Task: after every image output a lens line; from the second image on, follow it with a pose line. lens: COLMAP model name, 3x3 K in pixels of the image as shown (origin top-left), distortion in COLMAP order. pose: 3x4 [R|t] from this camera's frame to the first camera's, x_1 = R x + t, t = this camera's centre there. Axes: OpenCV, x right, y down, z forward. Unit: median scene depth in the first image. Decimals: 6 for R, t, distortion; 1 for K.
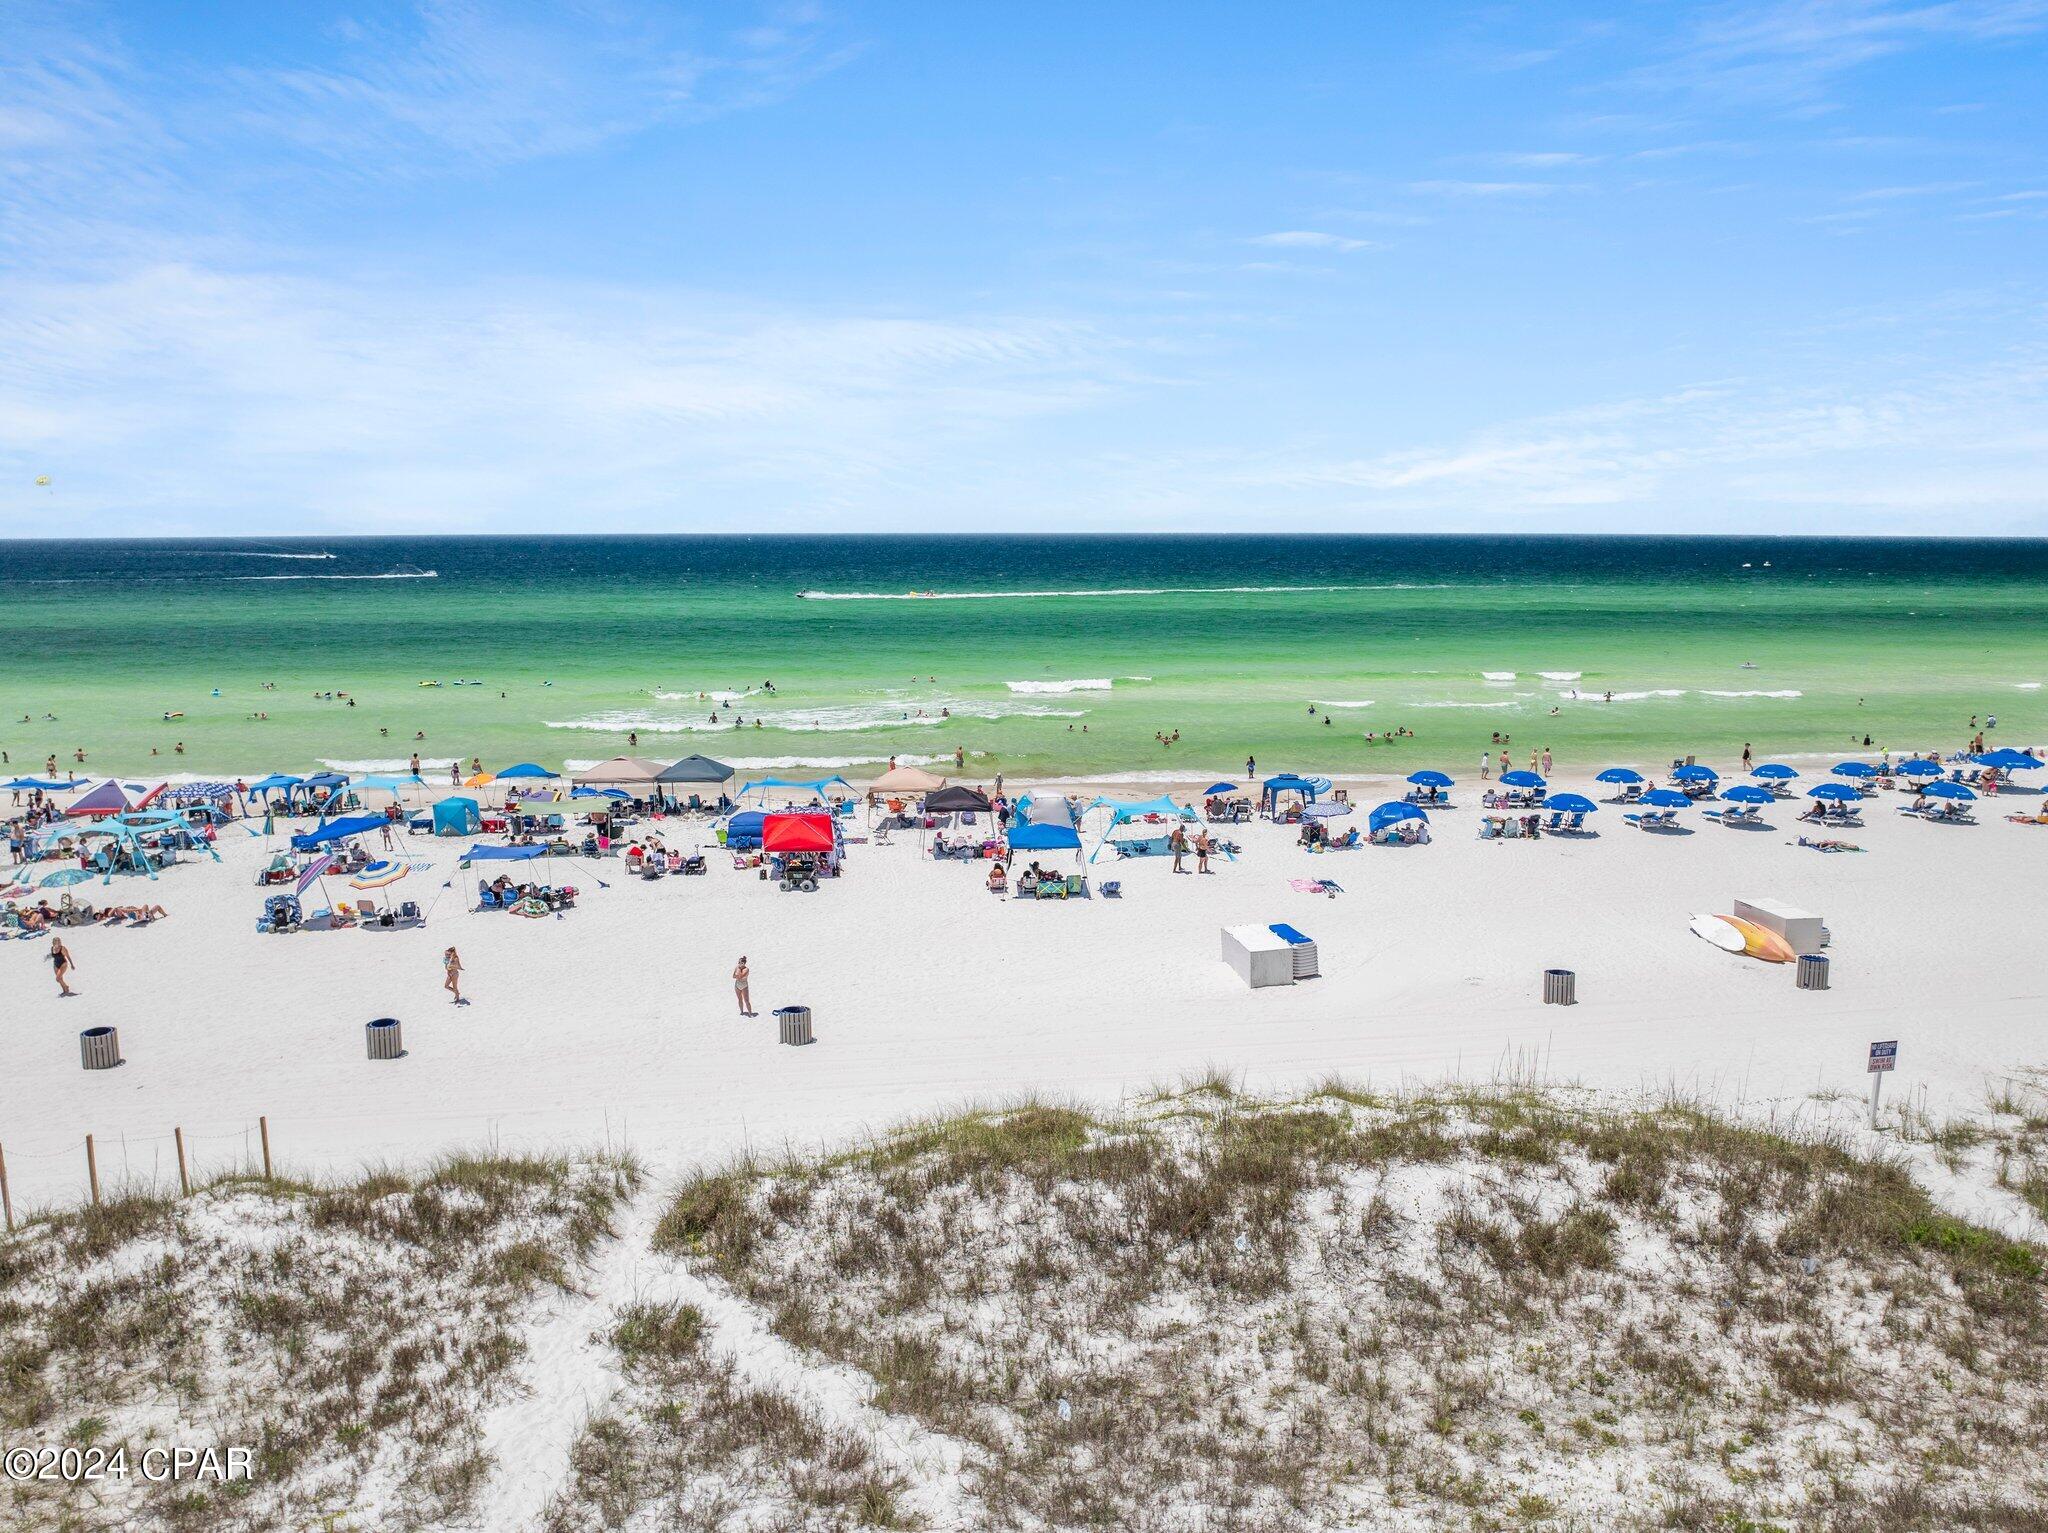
lens RADIAL K [[1446.0, 0, 1019.0], [0, 1446.0, 760.4], [0, 0, 1]] dist [-0.048591, 0.028435]
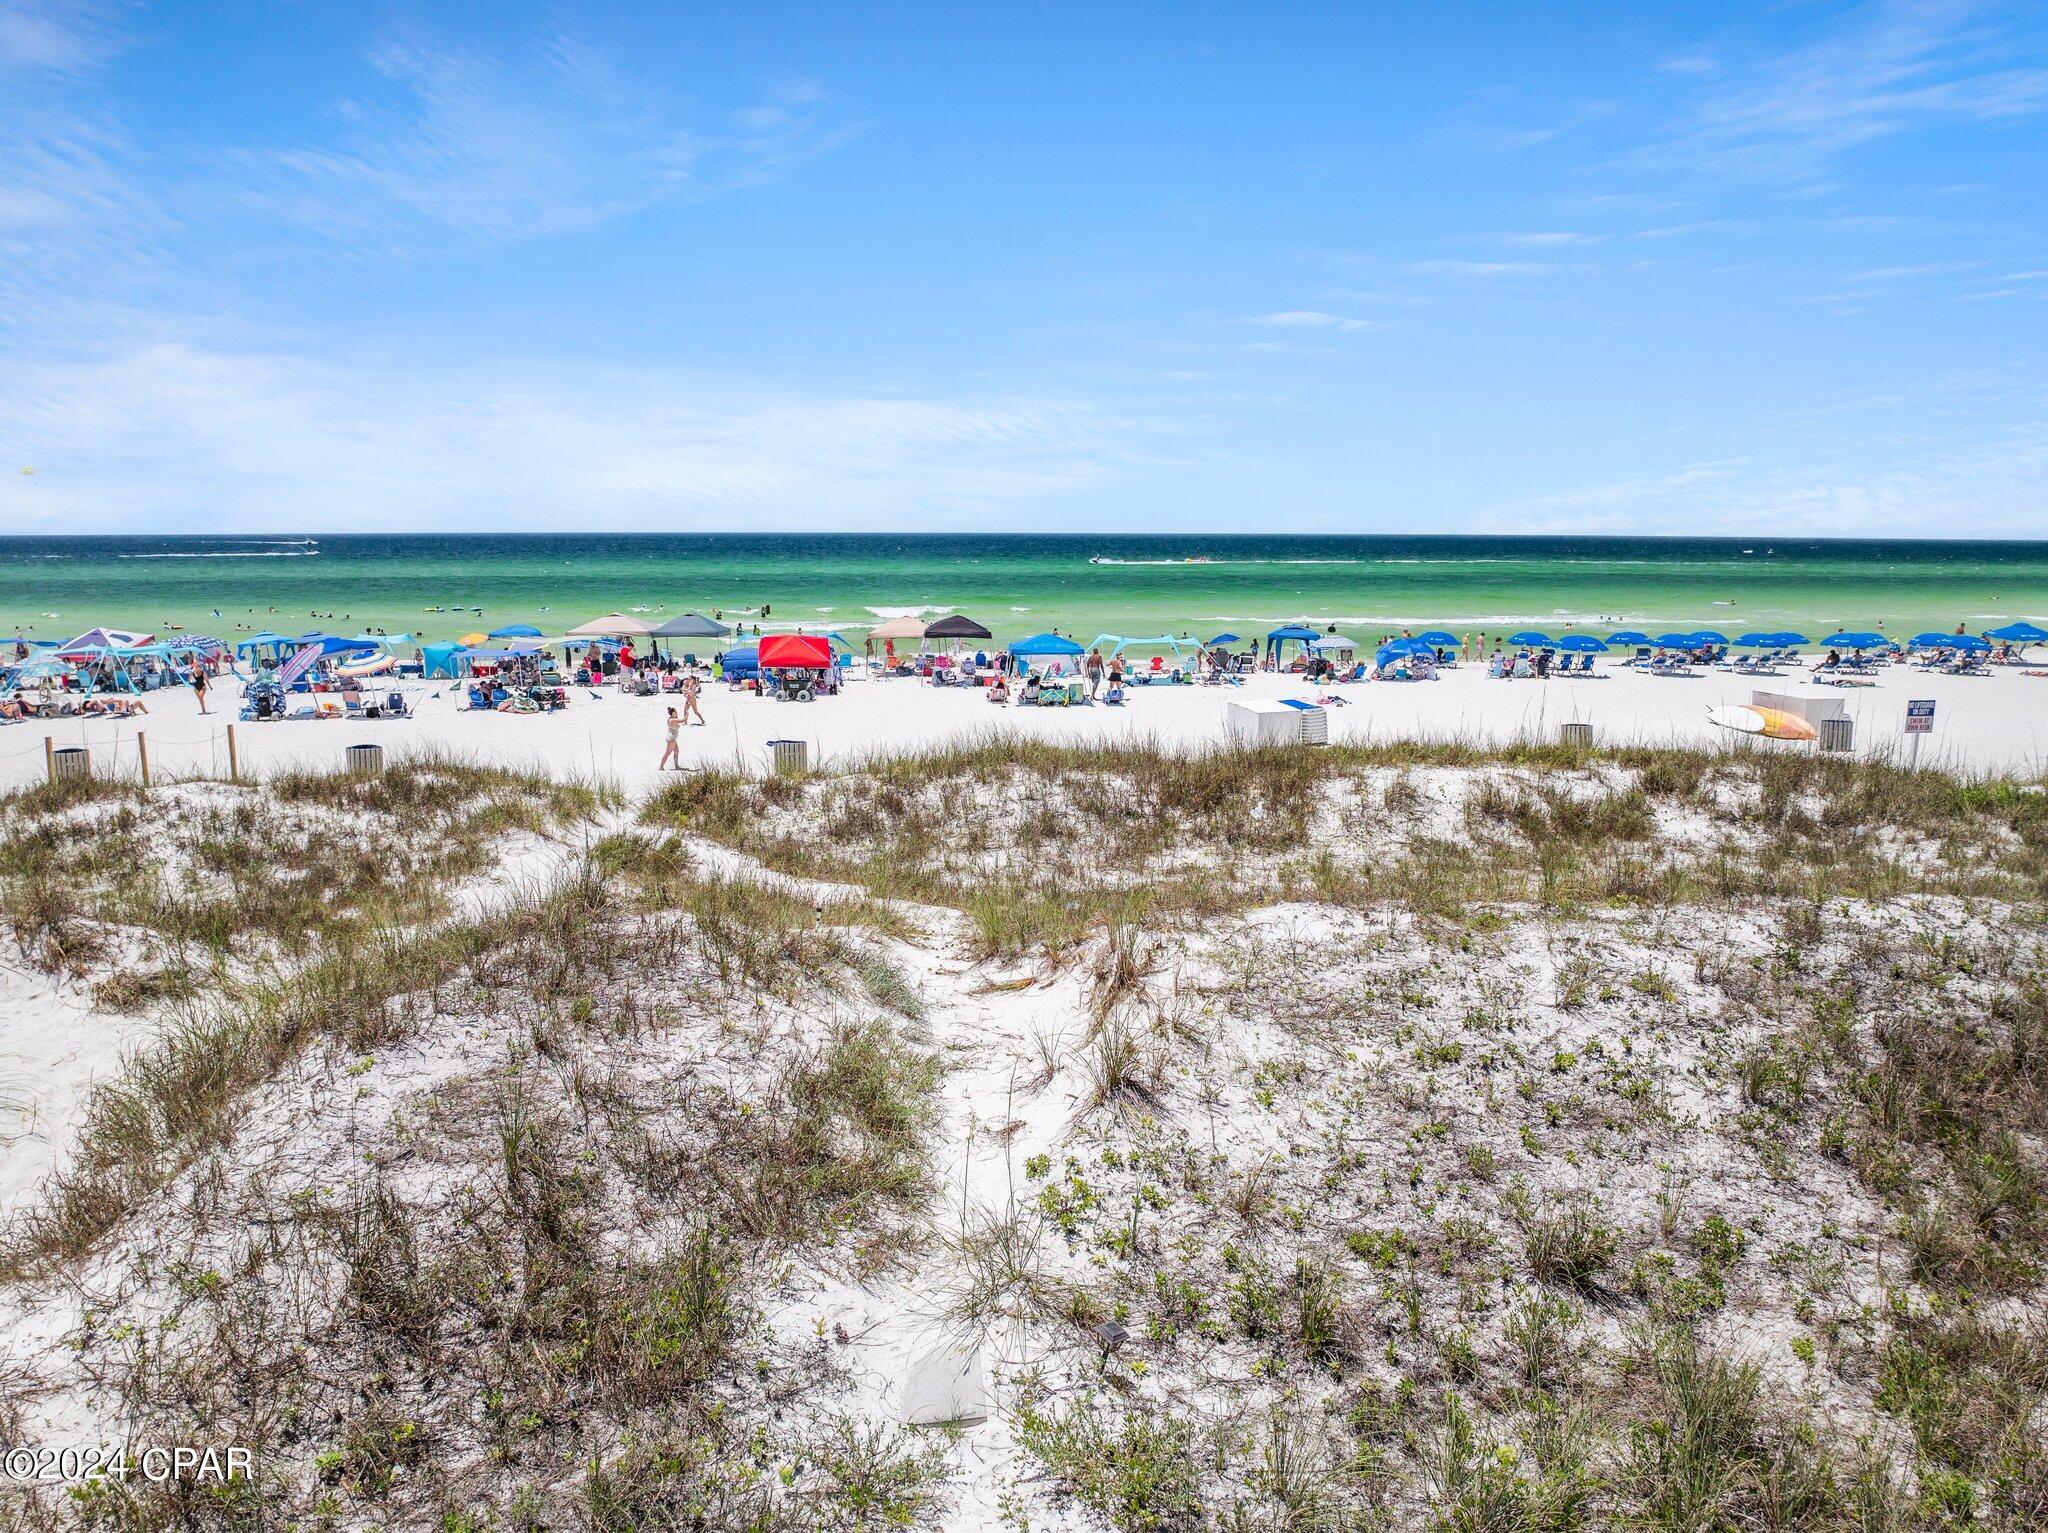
lens RADIAL K [[1442.6, 0, 1018.8], [0, 1442.6, 757.9], [0, 0, 1]] dist [-0.032552, -0.000630]
pose [[0.999995, 0.002964, 0.001057, -0.004010], [-0.002962, 0.999993, -0.002088, 0.289001], [-0.001063, 0.002085, 0.999997, 0.047230]]
